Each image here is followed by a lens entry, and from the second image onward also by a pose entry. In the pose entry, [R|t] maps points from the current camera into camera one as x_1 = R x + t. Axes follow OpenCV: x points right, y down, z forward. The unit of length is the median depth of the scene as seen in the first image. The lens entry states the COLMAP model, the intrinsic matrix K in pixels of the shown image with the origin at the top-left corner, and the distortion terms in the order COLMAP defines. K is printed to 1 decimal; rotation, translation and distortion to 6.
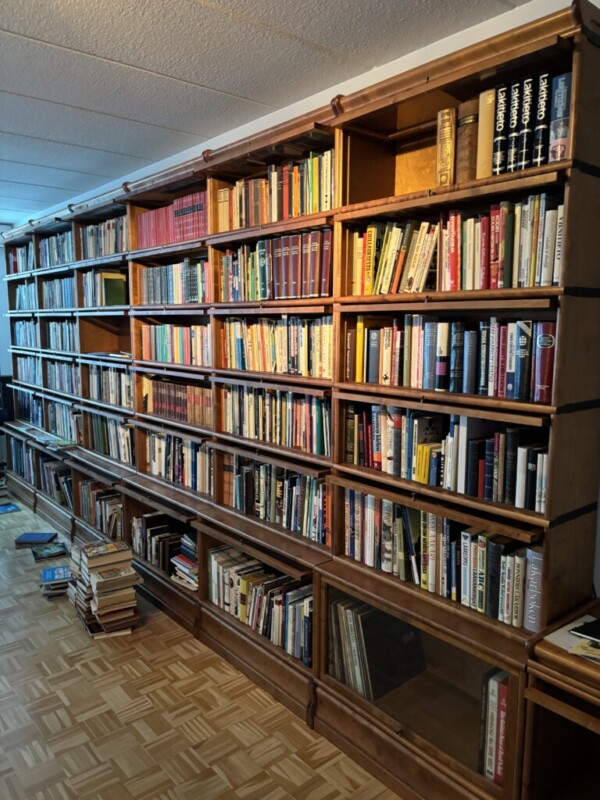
lens RADIAL K [[606.2, 0, 292.3], [0, 606.2, 404.2], [0, 0, 1]] dist [0.015164, -0.033521]
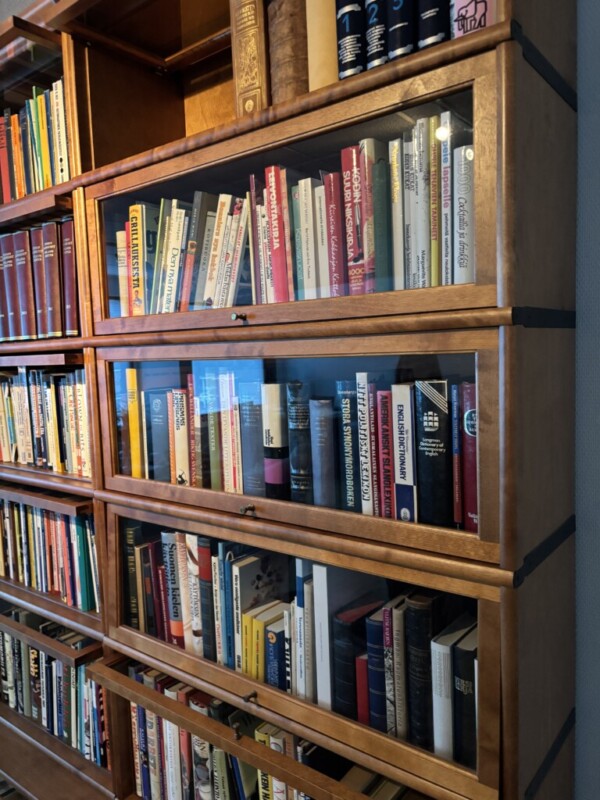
lens RADIAL K [[606.2, 0, 300.2], [0, 606.2, 399.7], [0, 0, 1]] dist [0.015164, -0.033521]
pose [[0.973623, -0.058314, 0.220584, 0.152219], [0.069303, 0.996694, -0.042404, -0.092414], [-0.217382, 0.056573, 0.974446, 0.470023]]
